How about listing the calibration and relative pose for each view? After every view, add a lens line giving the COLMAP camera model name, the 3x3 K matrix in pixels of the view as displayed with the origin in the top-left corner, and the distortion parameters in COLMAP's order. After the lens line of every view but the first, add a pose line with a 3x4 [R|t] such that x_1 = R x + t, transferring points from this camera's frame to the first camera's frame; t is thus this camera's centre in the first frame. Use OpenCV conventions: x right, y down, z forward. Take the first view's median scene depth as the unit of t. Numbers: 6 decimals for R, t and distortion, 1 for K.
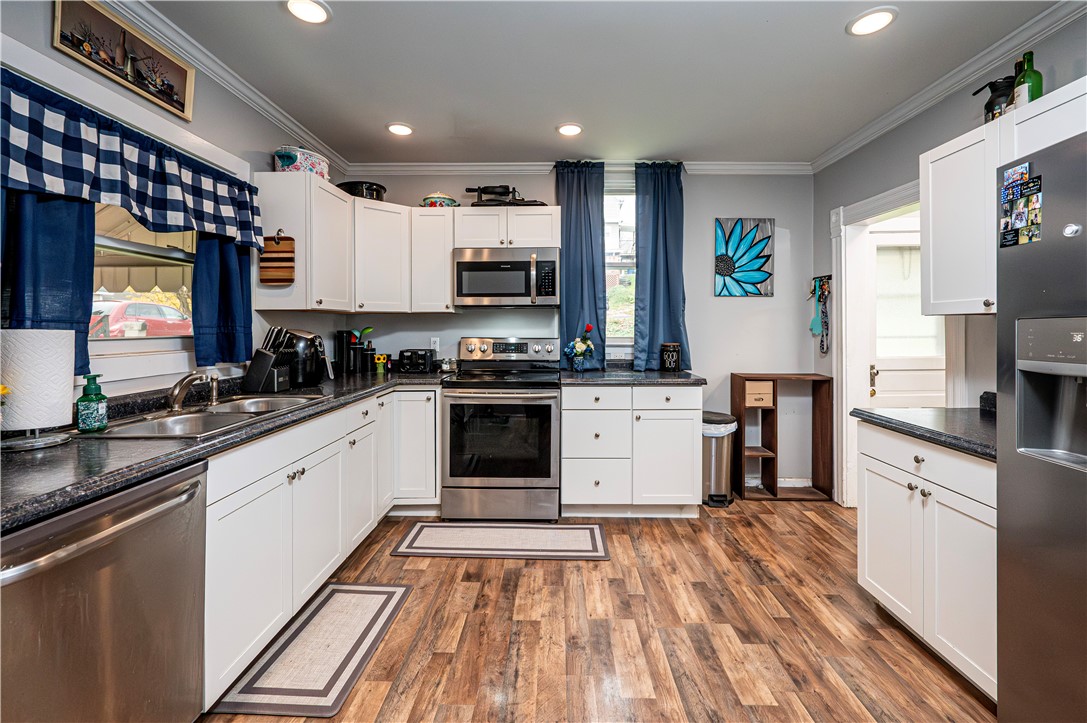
lens RADIAL K [[440.4, 0, 539.6], [0, 440.4, 321.4], [0, 0, 1]] dist [0.000535, -0.000765]
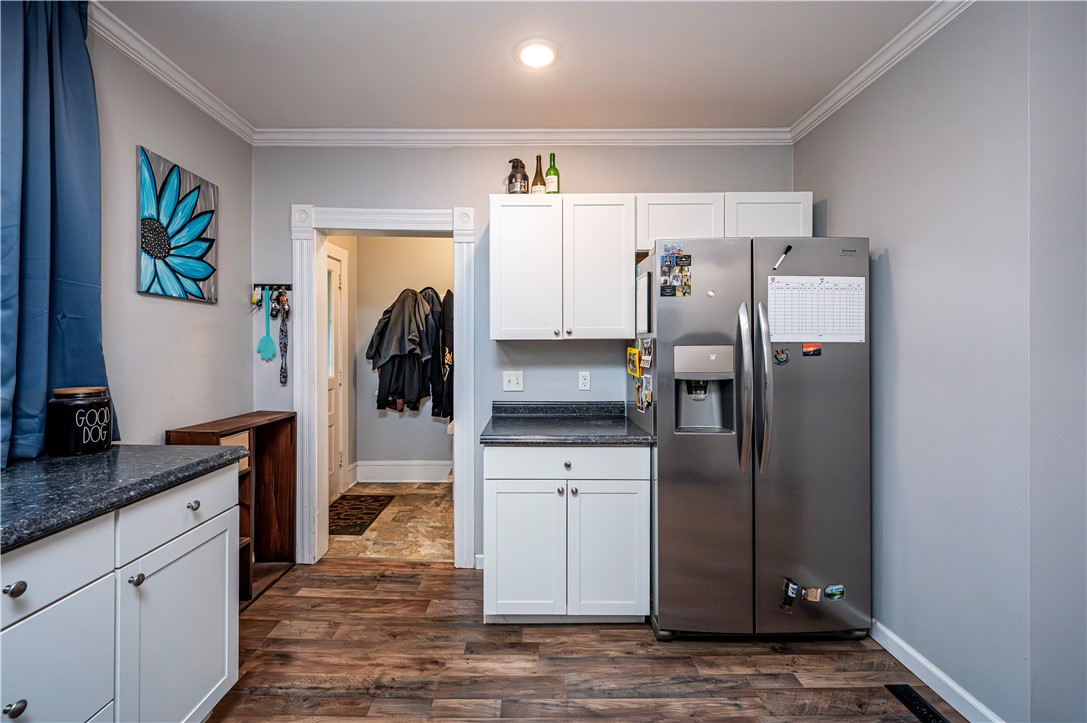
lens RADIAL K [[440.4, 0, 547.8], [0, 440.4, 349.9], [0, 0, 1]] dist [0.000535, -0.000765]
pose [[-0.028831, -0.003818, 0.999577, -0.152914], [-0.013533, 0.999903, 0.003428, 0.003675], [-0.999493, -0.013429, -0.028880, 0.549994]]
